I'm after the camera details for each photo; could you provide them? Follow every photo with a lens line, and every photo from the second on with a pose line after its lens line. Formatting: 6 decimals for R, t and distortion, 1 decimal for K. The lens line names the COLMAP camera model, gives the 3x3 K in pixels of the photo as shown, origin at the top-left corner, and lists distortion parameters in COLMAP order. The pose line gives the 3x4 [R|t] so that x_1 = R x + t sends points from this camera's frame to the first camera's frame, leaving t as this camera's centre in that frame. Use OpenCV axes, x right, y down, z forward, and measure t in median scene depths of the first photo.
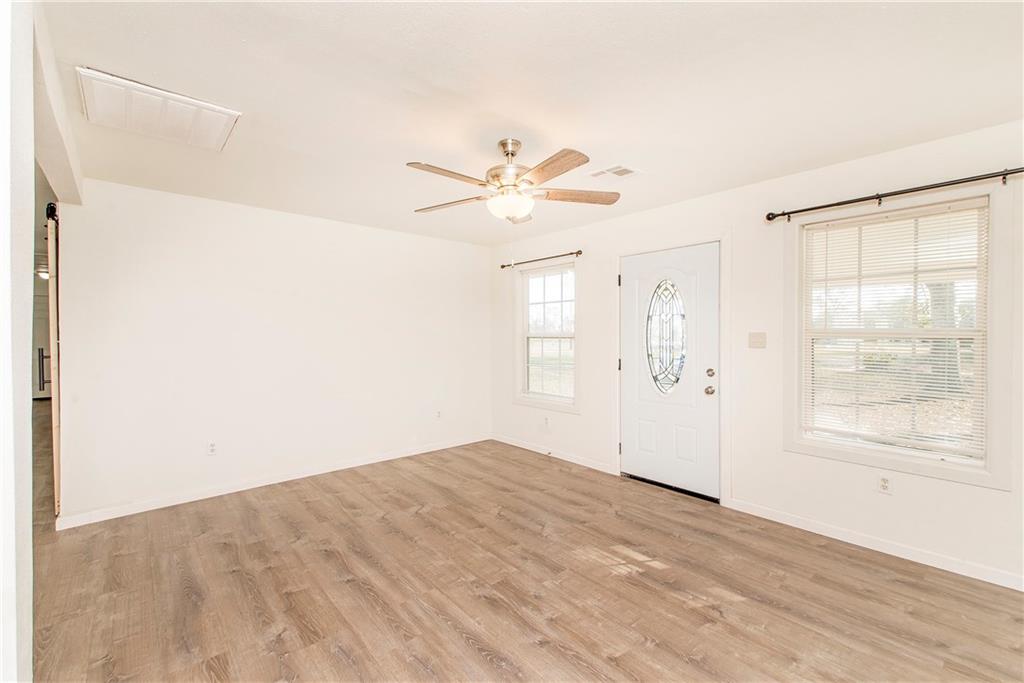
lens RADIAL K [[450.8, 0, 518.3], [0, 450.8, 338.9], [0, 0, 1]] dist [0.011714, -0.000564]
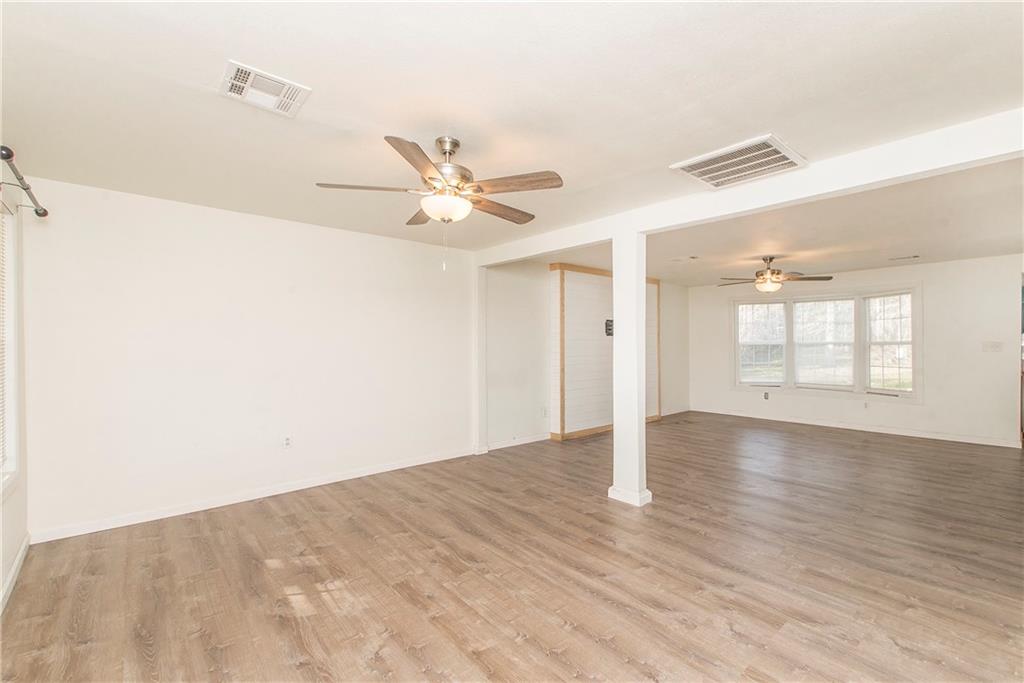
lens RADIAL K [[450.8, 0, 518.3], [0, 450.8, 338.9], [0, 0, 1]] dist [0.011714, -0.000564]
pose [[-0.999856, 0.003156, 0.016682, -0.183524], [0.003193, 0.999992, 0.002194, -0.023501], [-0.016675, 0.002247, -0.999858, 1.970858]]
